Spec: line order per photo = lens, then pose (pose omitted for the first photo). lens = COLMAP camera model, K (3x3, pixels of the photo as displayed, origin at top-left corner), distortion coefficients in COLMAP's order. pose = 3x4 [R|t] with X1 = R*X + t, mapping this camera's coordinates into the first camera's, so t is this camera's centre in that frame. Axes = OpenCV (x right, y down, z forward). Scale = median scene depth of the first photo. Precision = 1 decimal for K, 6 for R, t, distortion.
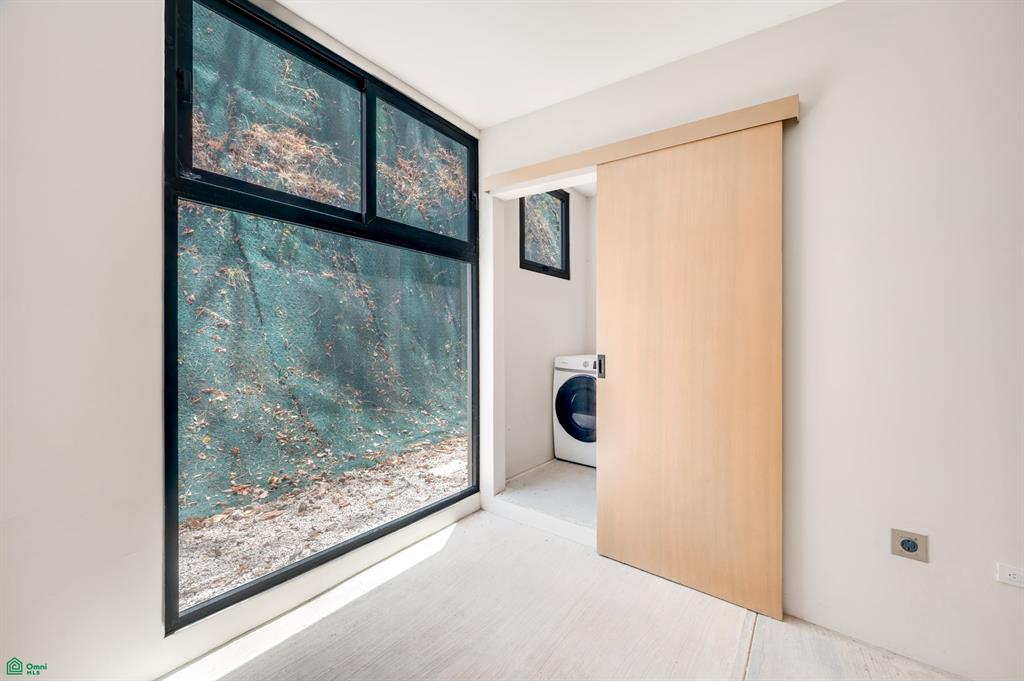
lens RADIAL K [[419.3, 0, 507.0], [0, 419.3, 319.8], [0, 0, 1]] dist [0.001229, 0.000110]
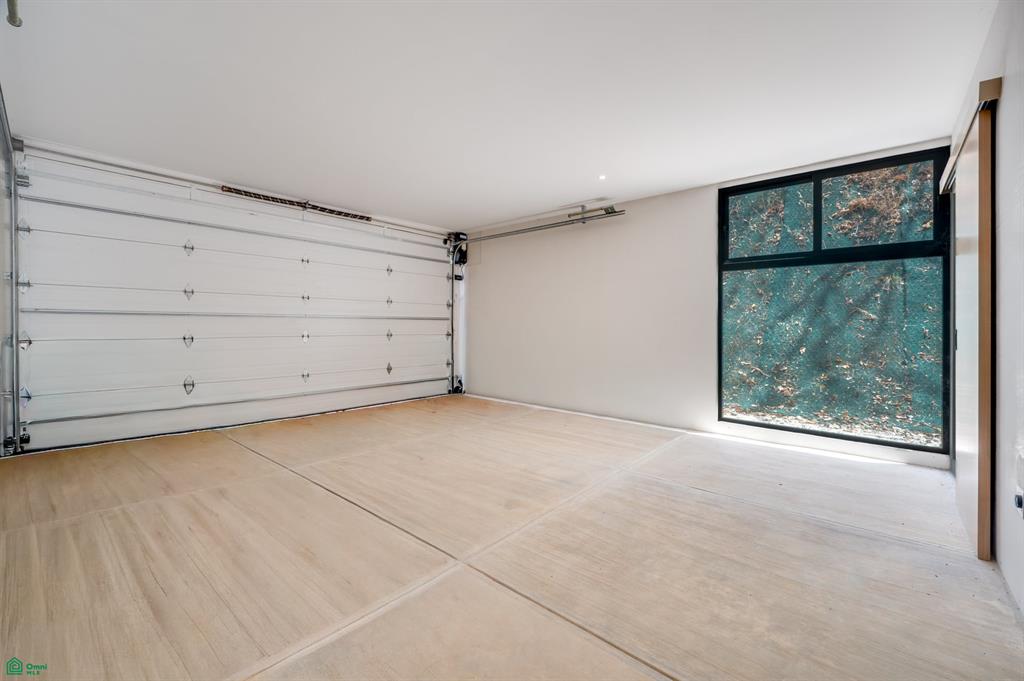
lens RADIAL K [[419.3, 0, 512.0], [0, 419.3, 335.2], [0, 0, 1]] dist [0.001229, 0.000110]
pose [[-0.101775, 0.006278, -0.994788, 0.839986], [0.013451, 0.999897, 0.004934, 0.042307], [0.994717, -0.012879, -0.101849, -0.043449]]
